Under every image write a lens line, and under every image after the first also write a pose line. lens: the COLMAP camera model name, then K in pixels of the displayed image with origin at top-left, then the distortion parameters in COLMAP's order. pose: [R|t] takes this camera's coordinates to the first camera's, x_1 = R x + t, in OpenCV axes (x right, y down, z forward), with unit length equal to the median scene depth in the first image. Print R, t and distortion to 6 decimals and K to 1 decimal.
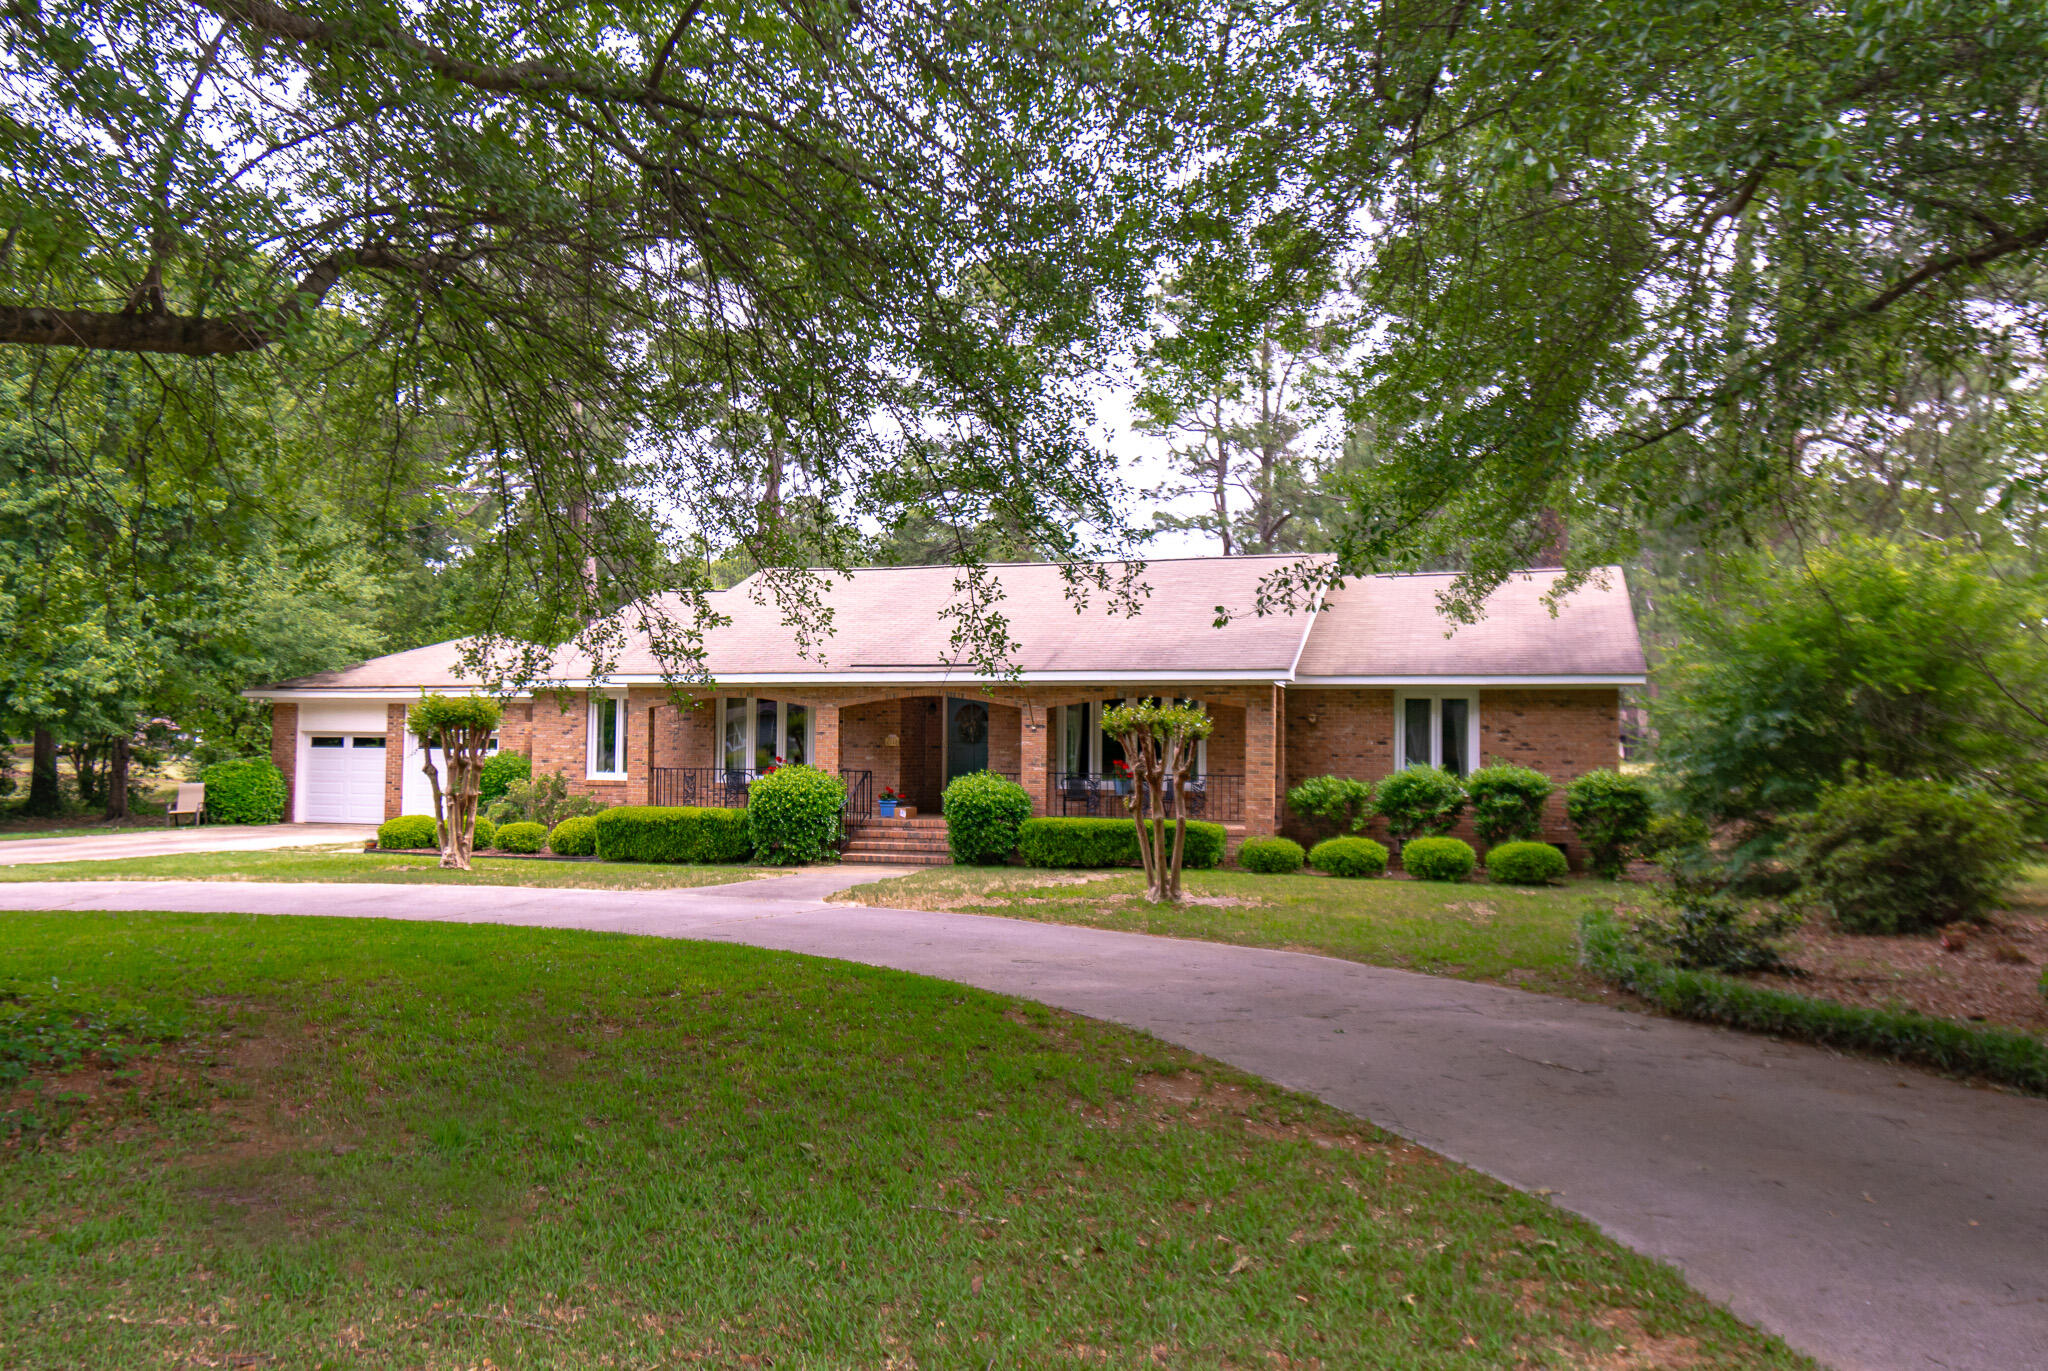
lens RADIAL K [[1670.5, 0, 1024.0], [0, 1670.5, 685.5], [0, 0, 1]] dist [0.002578, 0.001699]
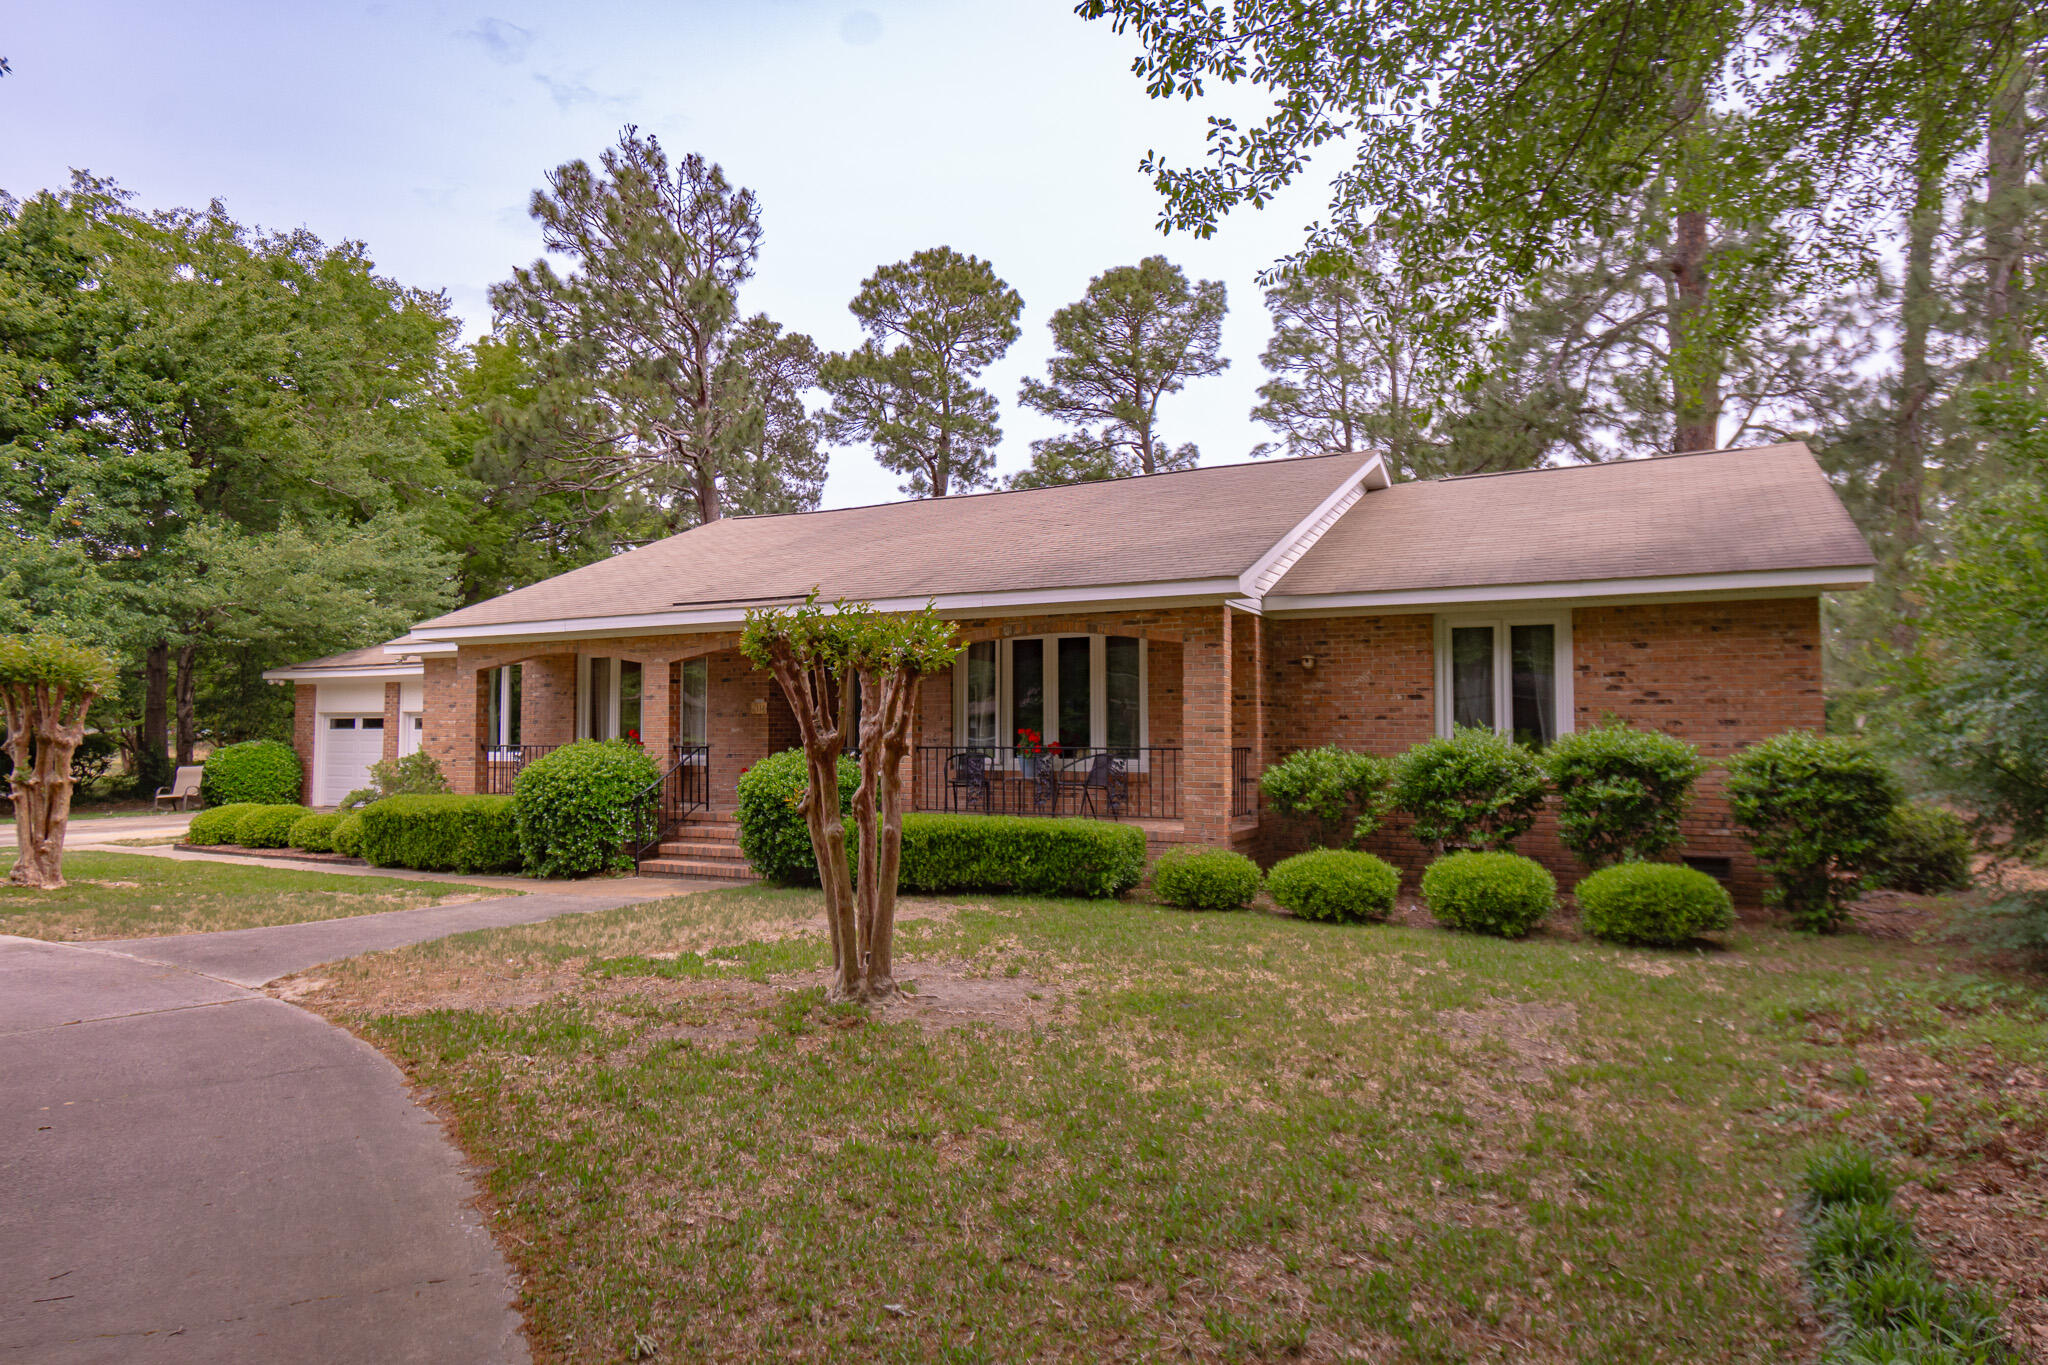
lens RADIAL K [[1277.3, 0, 1024.0], [0, 1277.3, 682.5], [0, 0, 1]] dist [-0.004163, -0.000488]
pose [[0.983057, -0.016645, -0.182544, 0.161674], [0.015825, 0.999857, -0.005951, 0.030524], [0.182617, 0.002961, 0.983180, 0.507605]]
